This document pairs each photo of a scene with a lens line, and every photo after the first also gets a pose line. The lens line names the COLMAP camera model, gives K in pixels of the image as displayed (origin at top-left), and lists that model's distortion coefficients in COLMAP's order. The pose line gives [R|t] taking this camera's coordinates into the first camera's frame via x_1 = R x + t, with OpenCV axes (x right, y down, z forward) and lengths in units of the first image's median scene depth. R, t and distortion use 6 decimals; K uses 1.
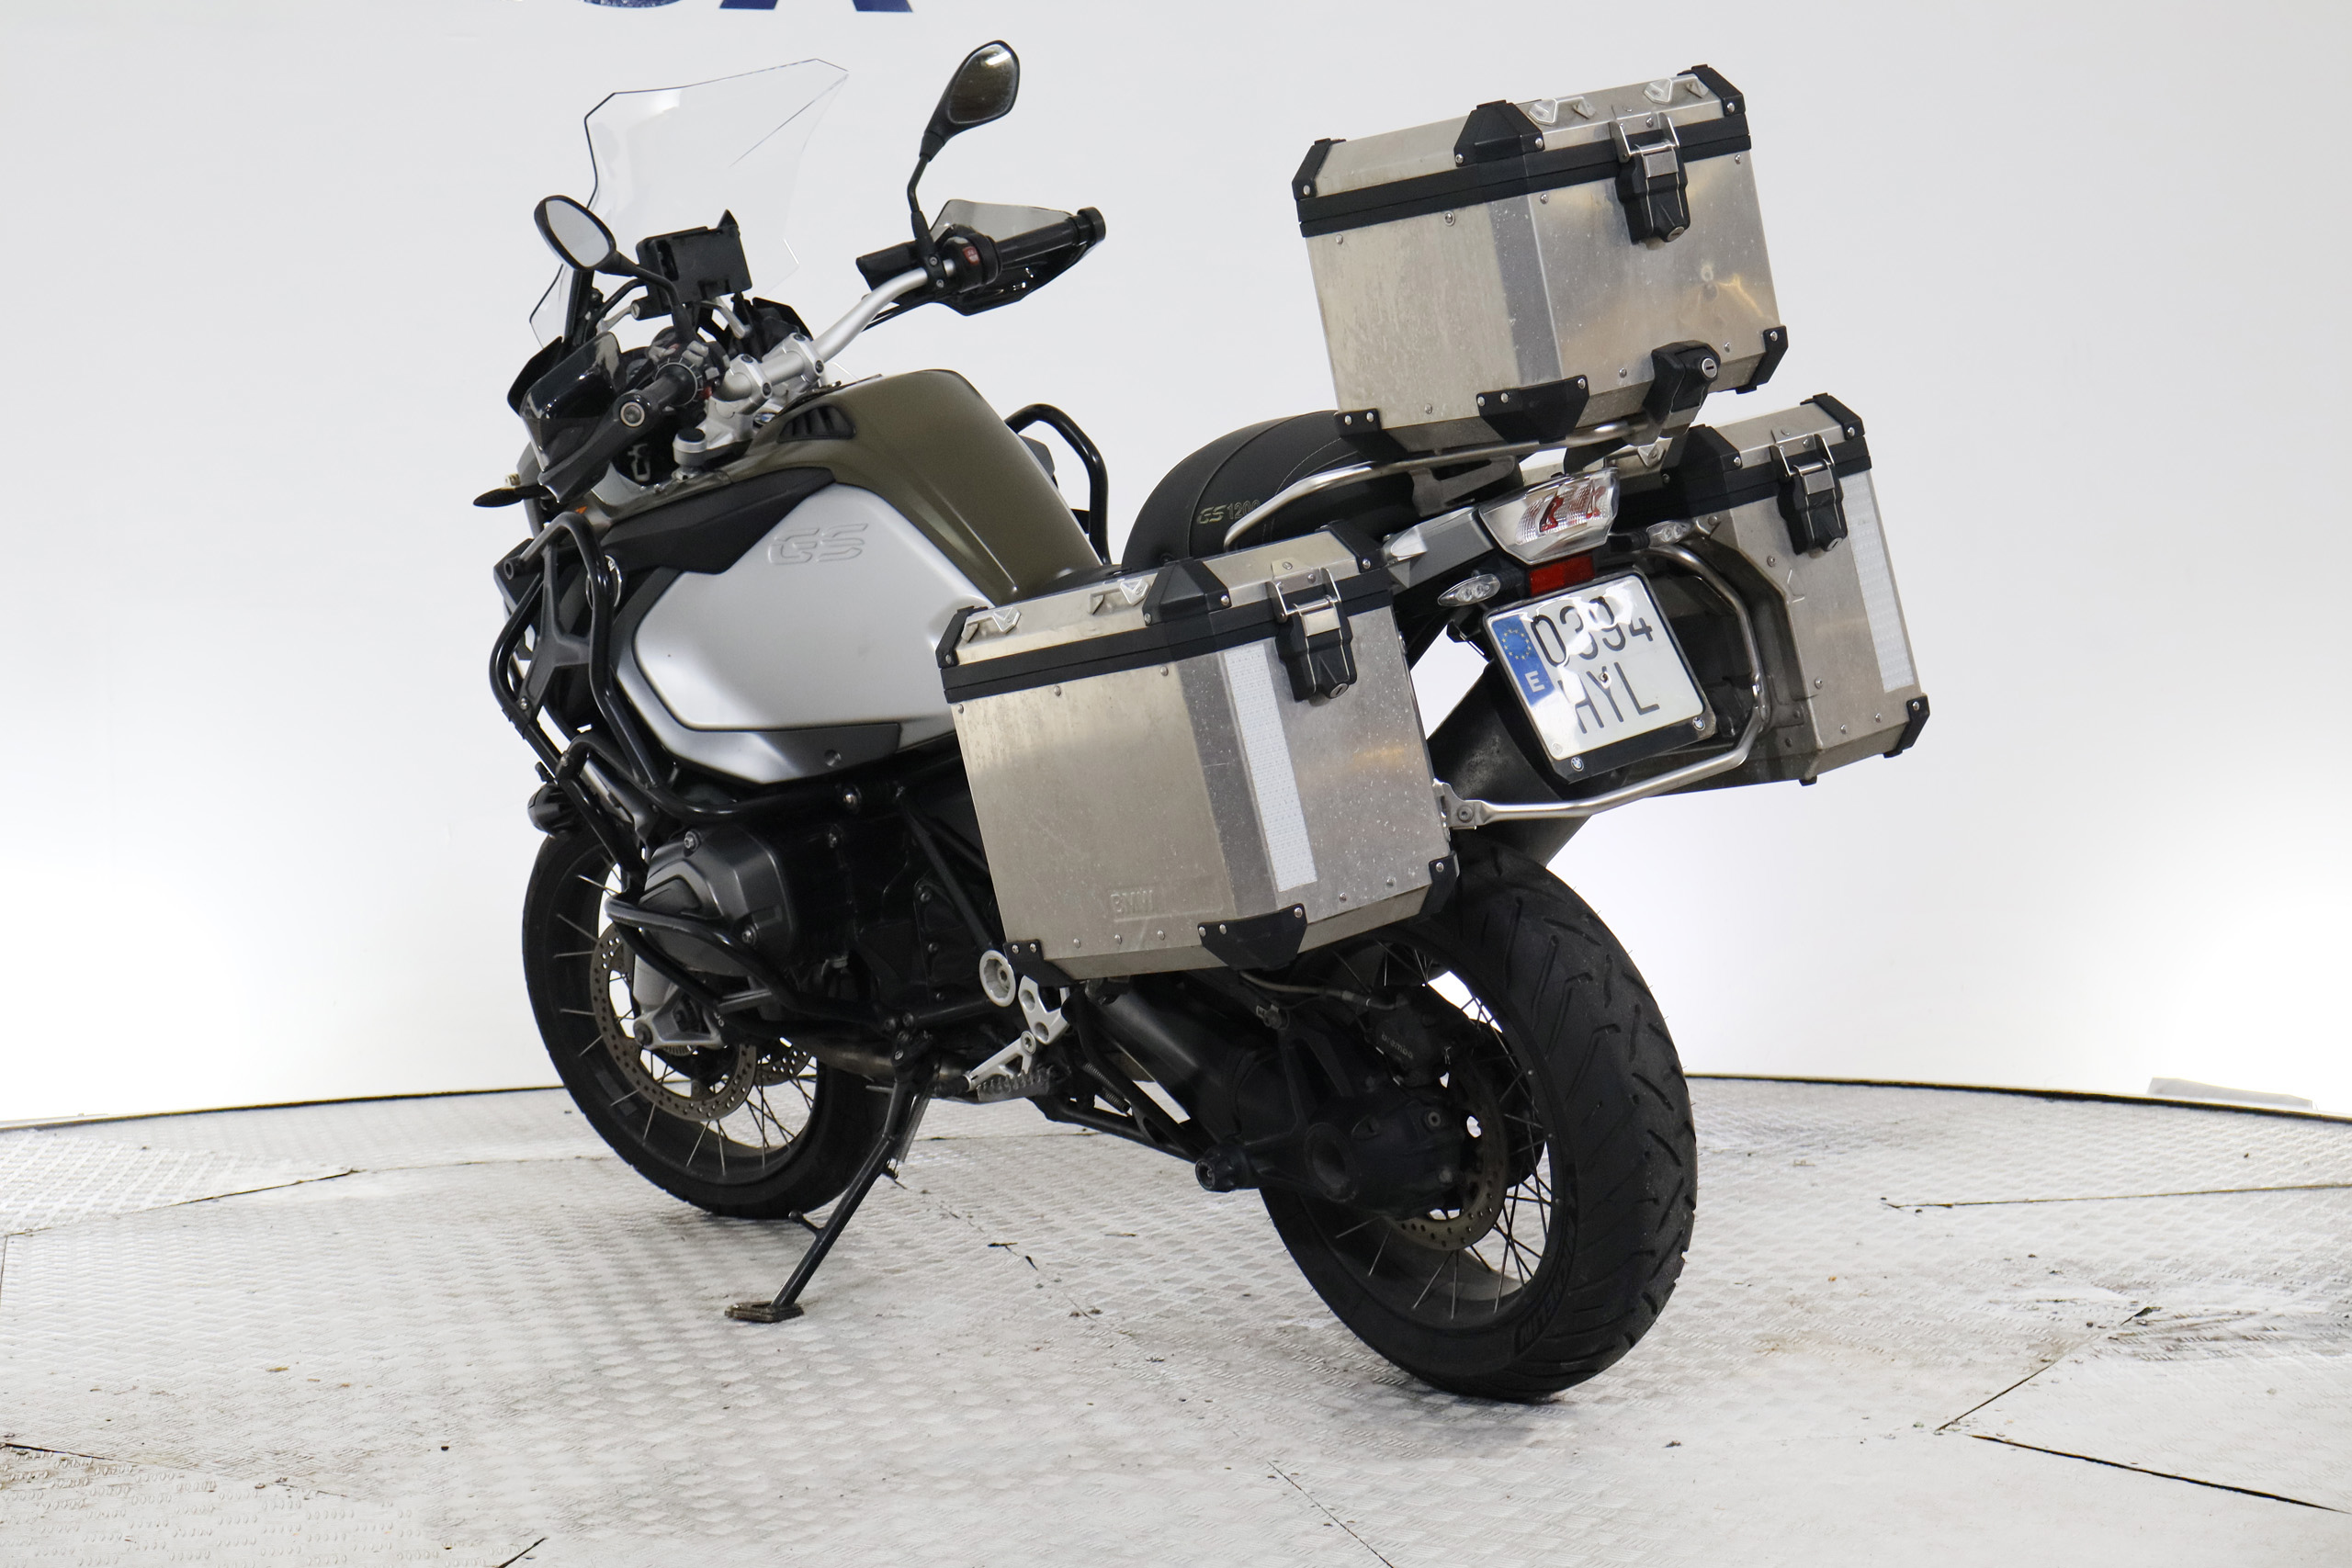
lens RADIAL K [[4129.5, 0, 1174.5], [0, 4129.5, 782.8], [0, 0, 1]] dist [0.087568, 0.000000]
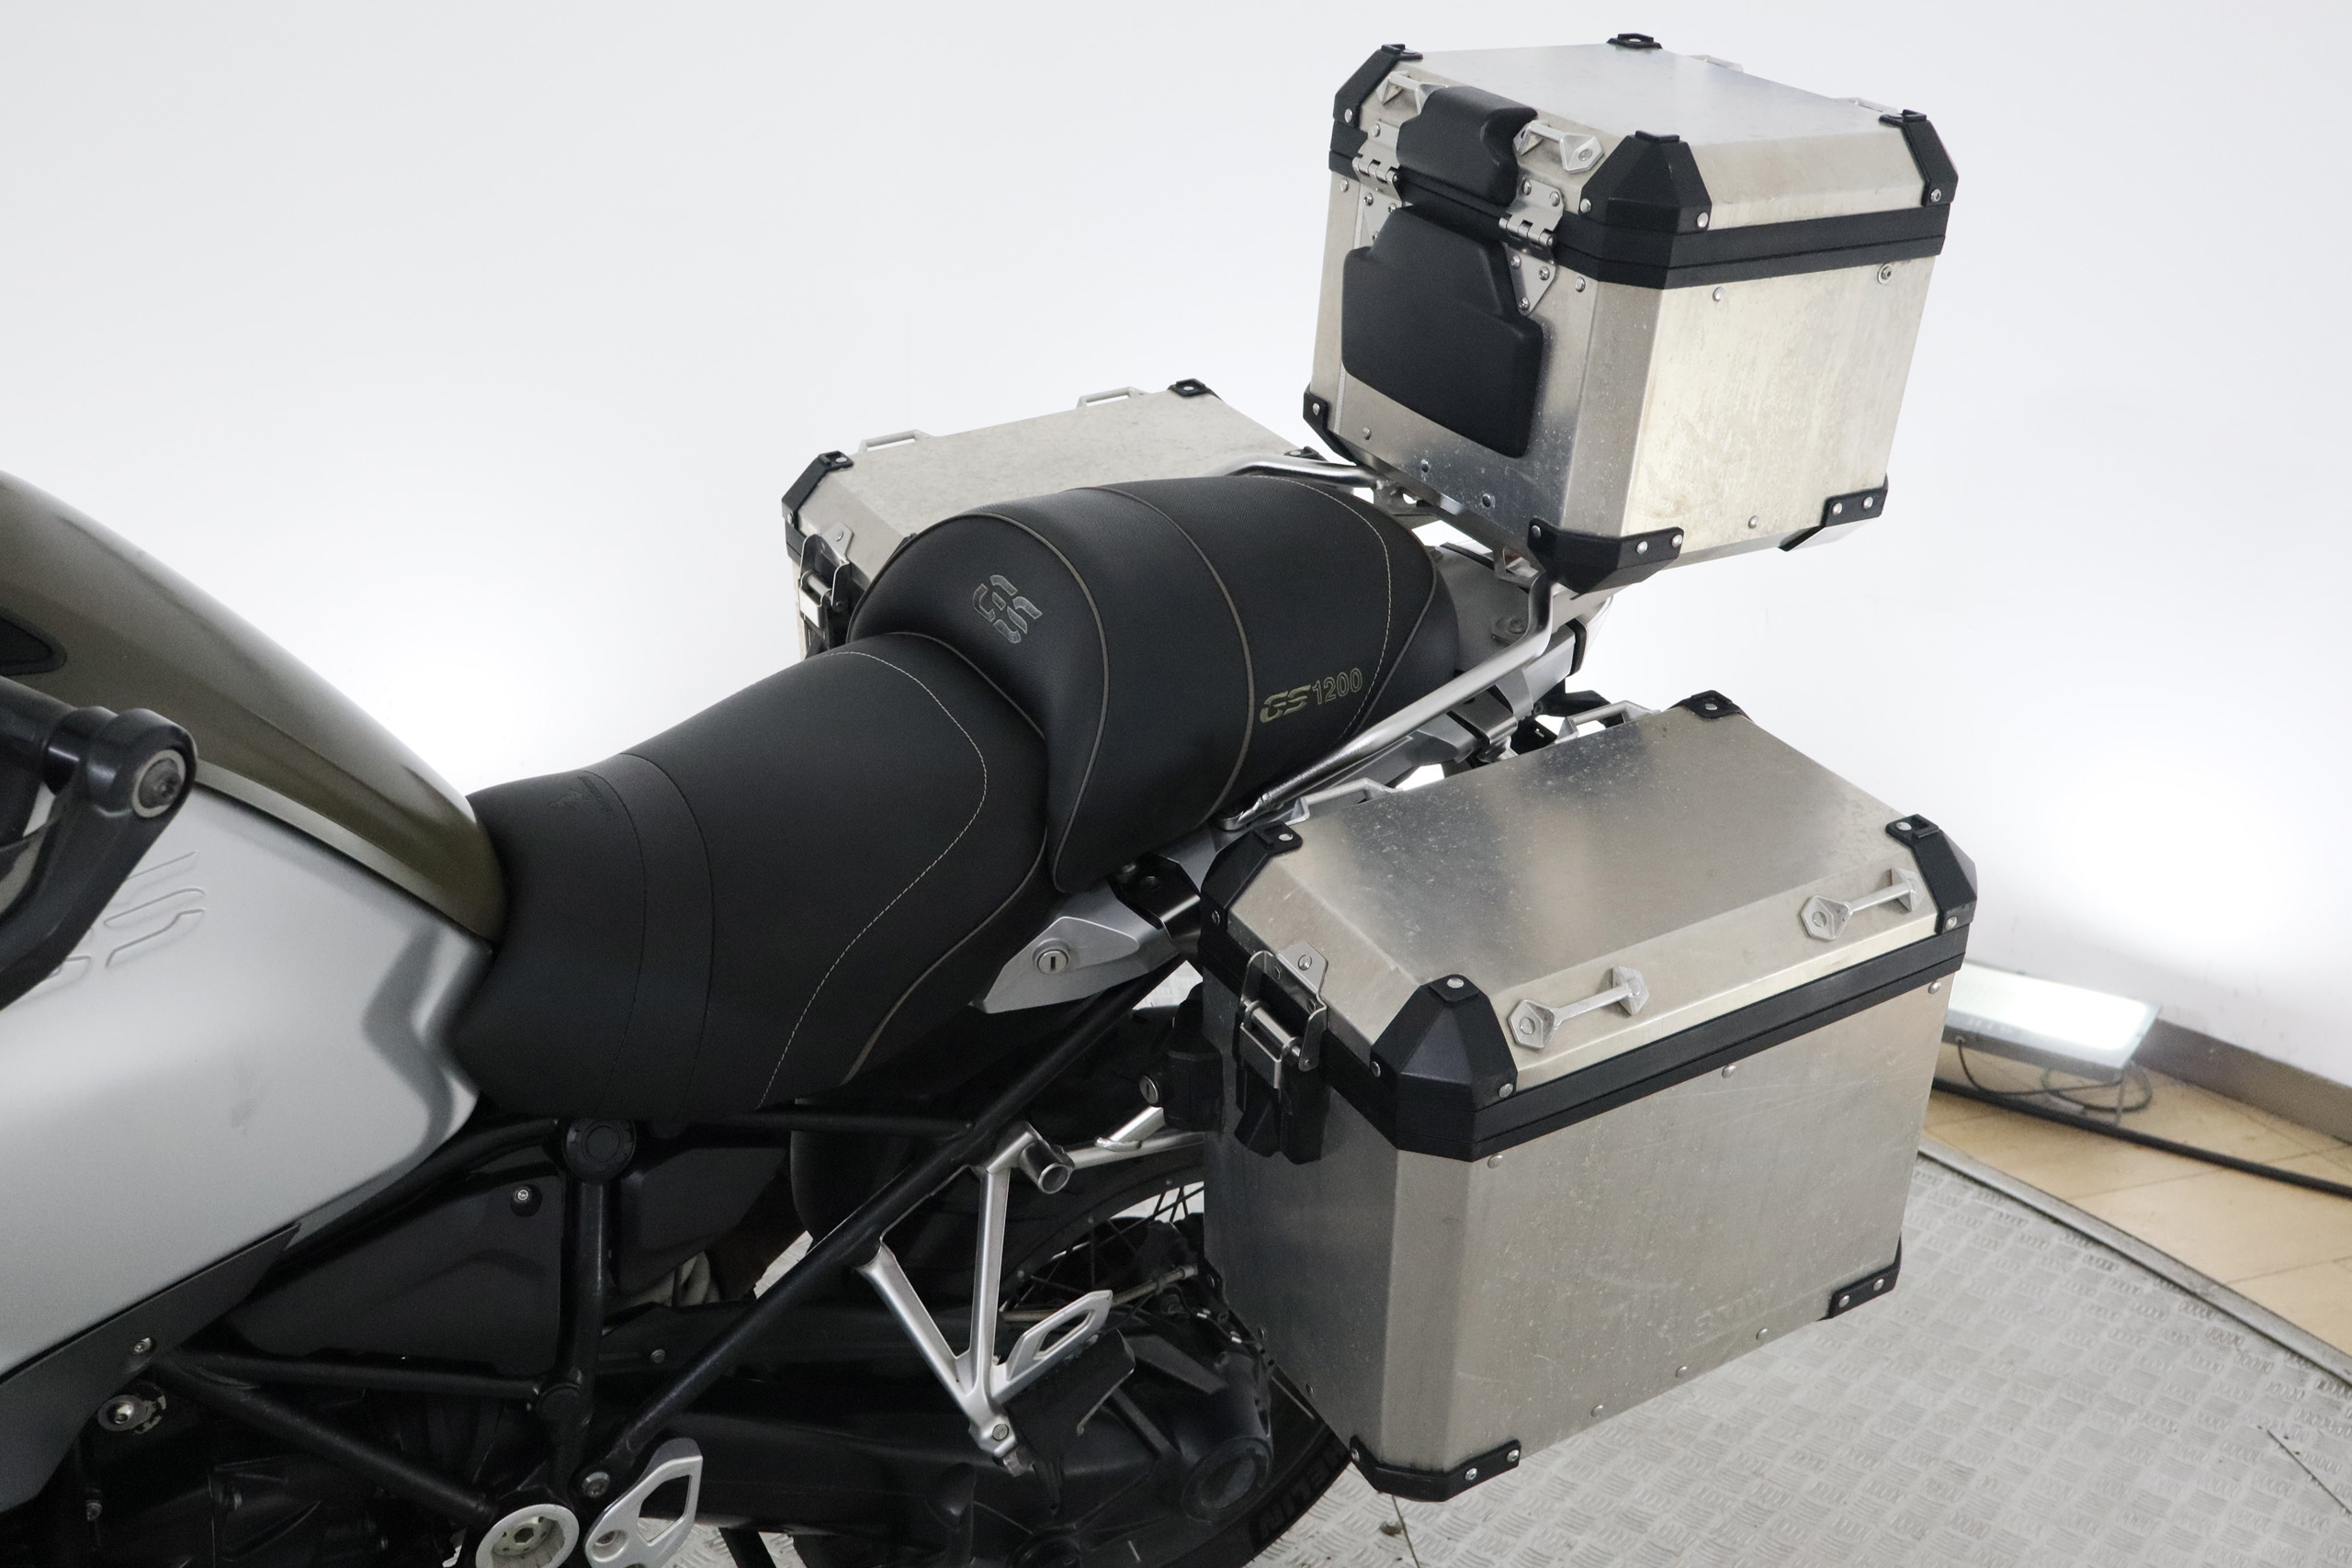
lens RADIAL K [[2273.3, 0, 1173.9], [0, 2273.3, 799.3], [0, 0, 1]] dist [0.003901, 0.000000]
pose [[0.140118, -0.300949, 0.943290, -0.324339], [0.029161, 0.953530, 0.299884, -0.155465], [-0.989705, -0.014511, 0.142382, 0.964804]]
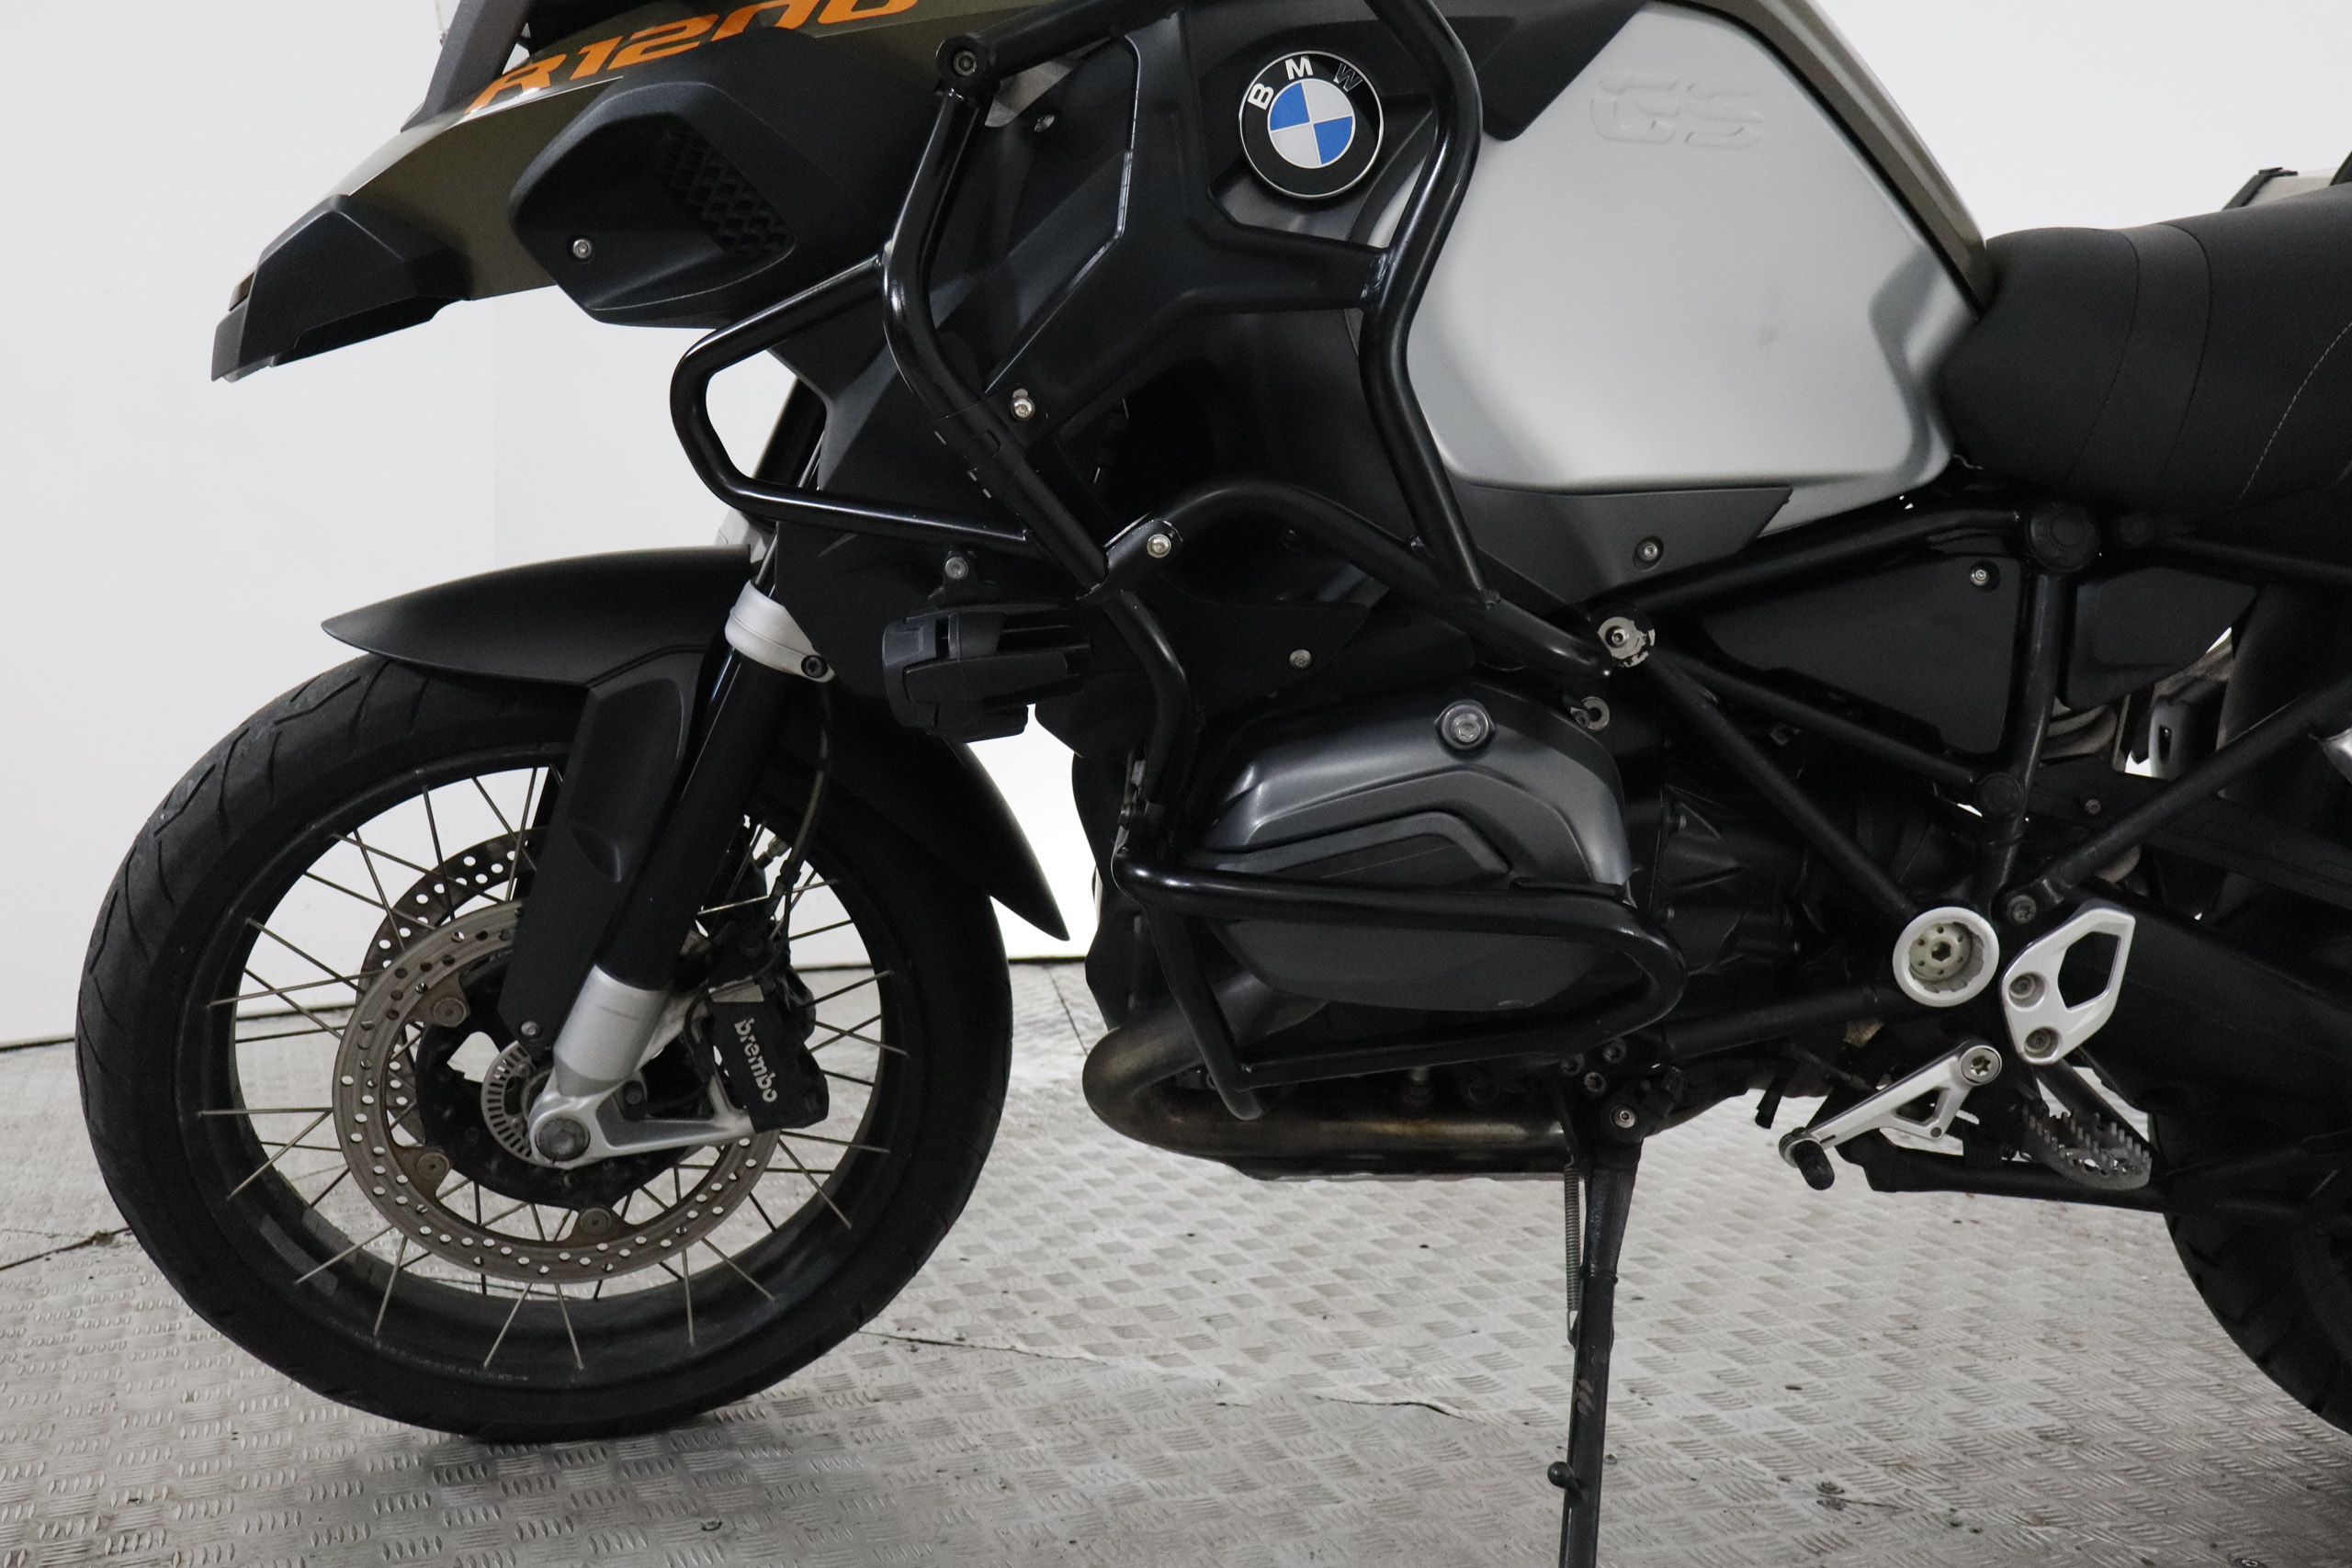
lens RADIAL K [[2152.6, 0, 1186.5], [0, 2152.6, 786.4], [0, 0, 1]] dist [0.031668, 0.000000]
pose [[0.613655, -0.040556, 0.788532, -0.368085], [0.022199, 0.999171, 0.034113, 0.013674], [-0.789262, -0.003429, 0.614047, 1.001074]]
